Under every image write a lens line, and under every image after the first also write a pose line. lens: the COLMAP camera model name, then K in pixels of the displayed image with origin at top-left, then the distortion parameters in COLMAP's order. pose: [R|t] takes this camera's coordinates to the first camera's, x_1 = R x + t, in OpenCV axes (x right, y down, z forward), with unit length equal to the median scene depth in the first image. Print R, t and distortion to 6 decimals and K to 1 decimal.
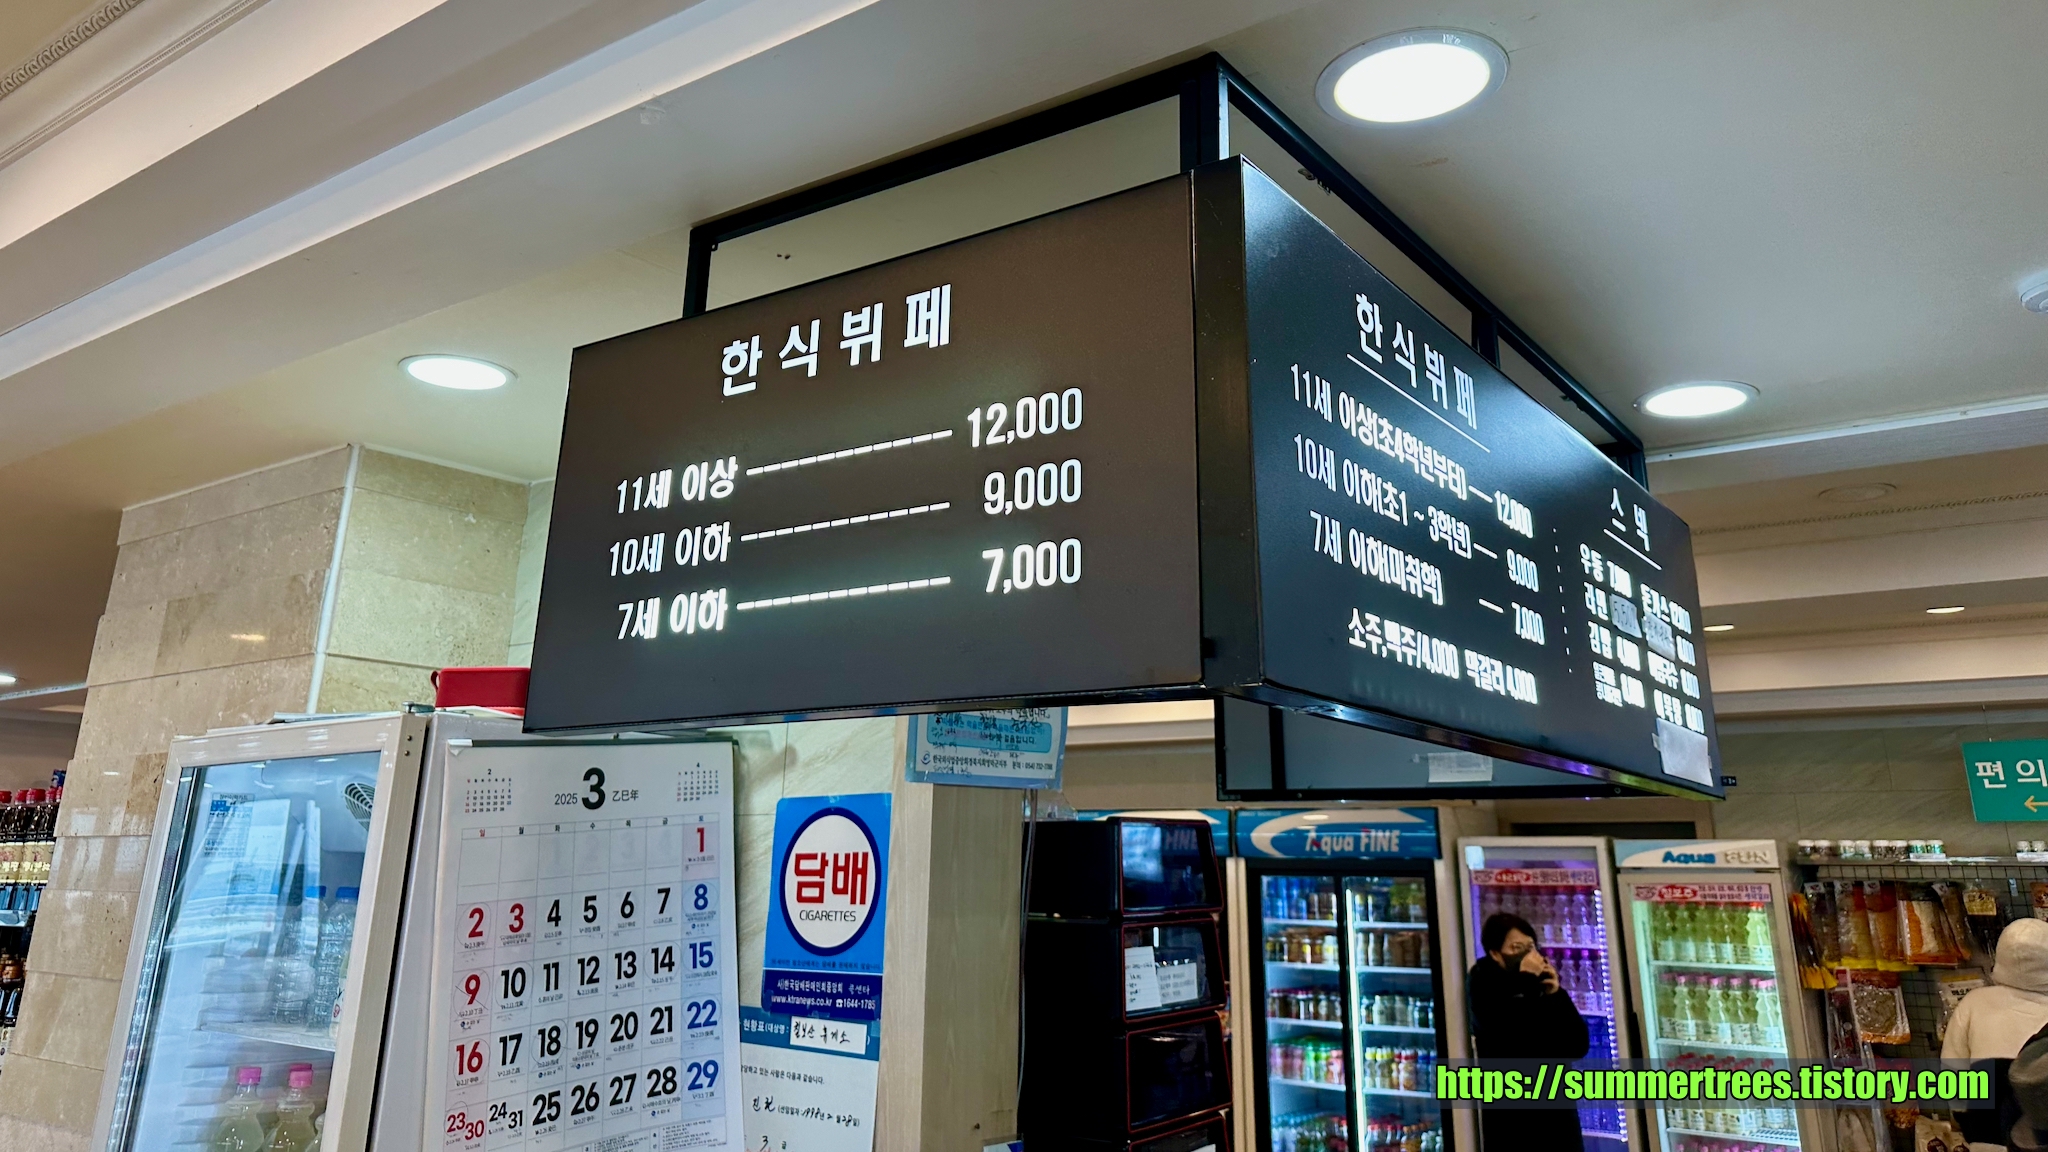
lens RADIAL K [[1449.1, 0, 1027.3], [0, 1449.1, 571.4], [0, 0, 1]] dist [0.028333, -0.001258]
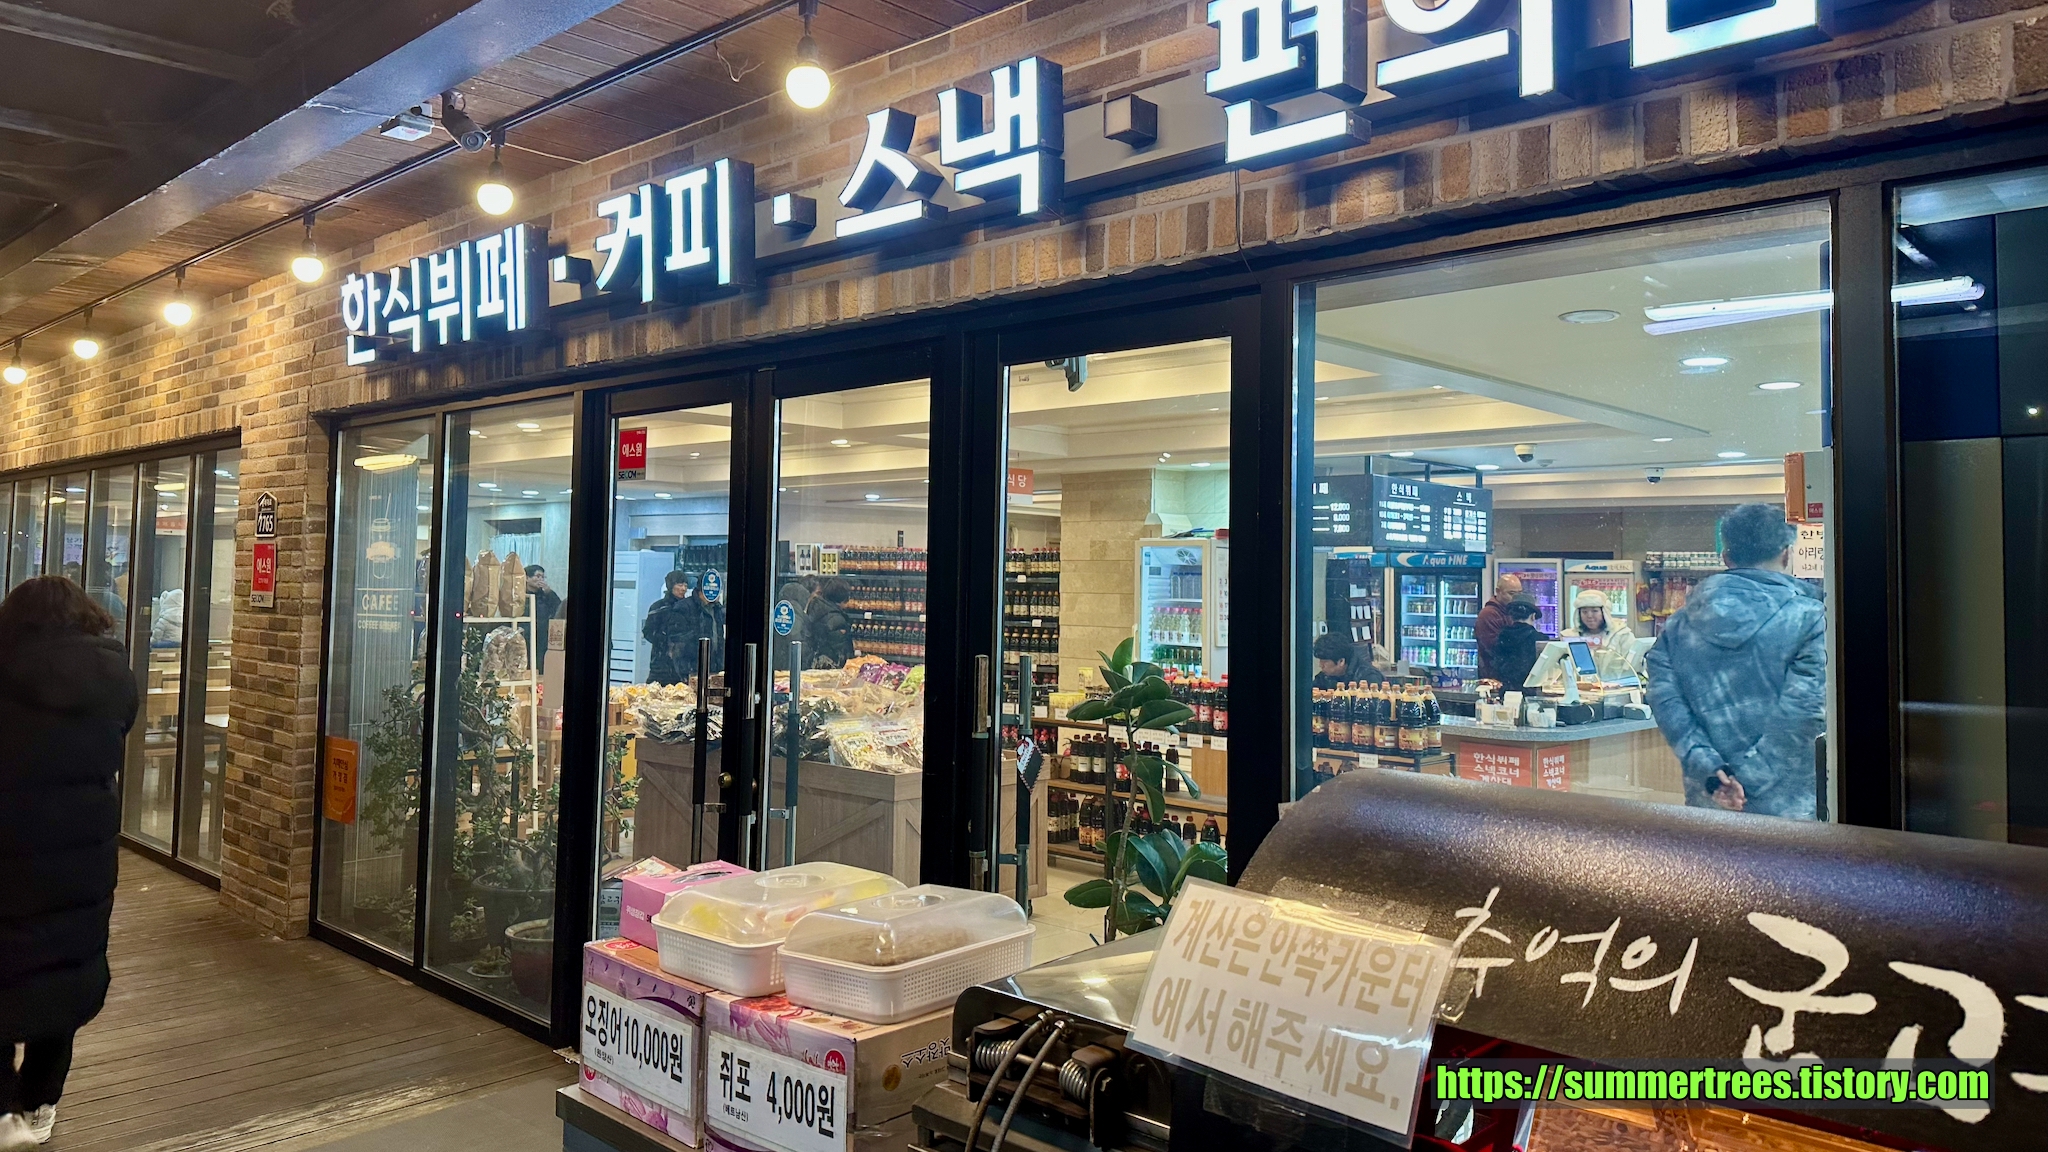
lens RADIAL K [[1449.1, 0, 1023.5], [0, 1449.1, 577.2], [0, 0, 1]] dist [0.028333, -0.001258]
pose [[0.990886, 0.006013, -0.134572, -0.136308], [0.021344, 0.979374, 0.200924, -0.289061], [0.133004, -0.201965, 0.970319, -1.447099]]
